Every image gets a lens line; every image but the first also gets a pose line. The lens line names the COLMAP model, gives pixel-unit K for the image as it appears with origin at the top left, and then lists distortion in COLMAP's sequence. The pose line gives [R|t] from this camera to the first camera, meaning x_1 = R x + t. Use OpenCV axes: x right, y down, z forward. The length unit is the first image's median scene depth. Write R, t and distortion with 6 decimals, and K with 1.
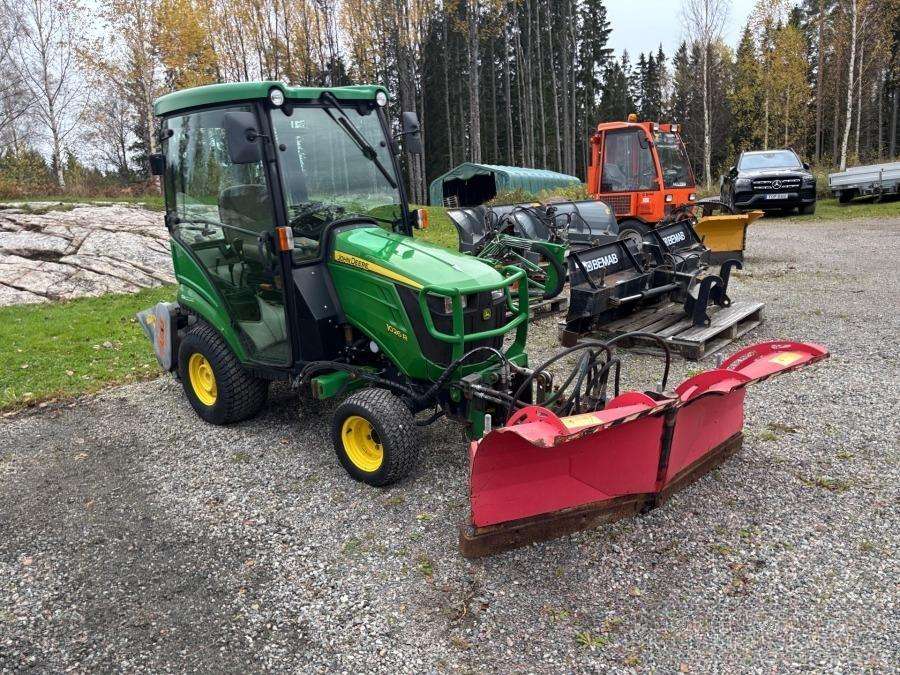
lens RADIAL K [[679.6, 0, 442.8], [0, 679.6, 335.6], [0, 0, 1]] dist [0.045480, -0.045985]
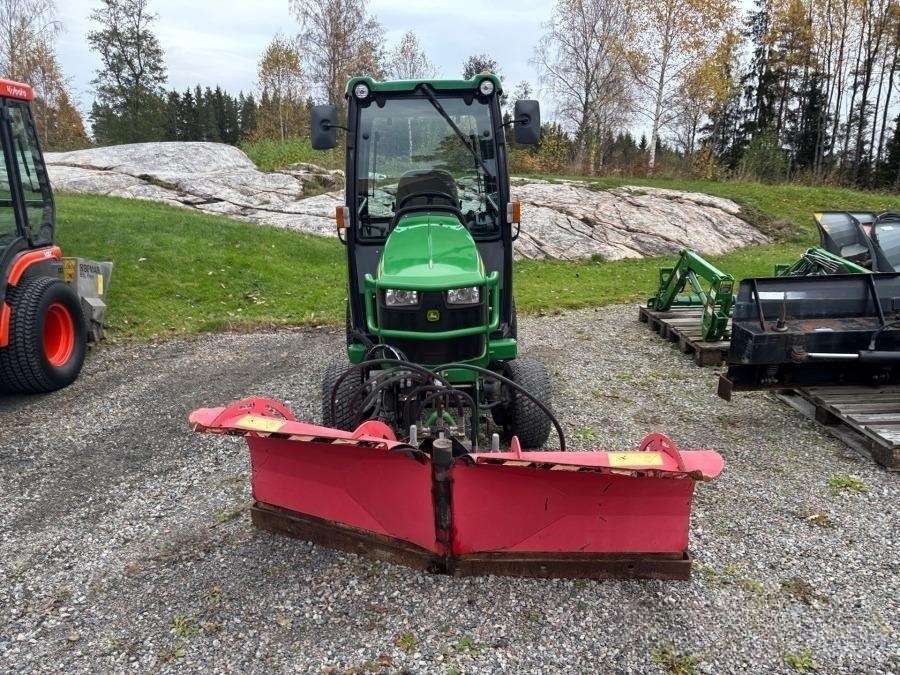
lens RADIAL K [[676.7, 0, 448.1], [0, 676.7, 321.5], [0, 0, 1]] dist [0.075879, -0.071248]
pose [[0.693629, 0.204170, -0.690792, 0.484446], [-0.200225, 0.975846, 0.087374, -0.072236], [0.691946, 0.077709, 0.717755, 0.221156]]
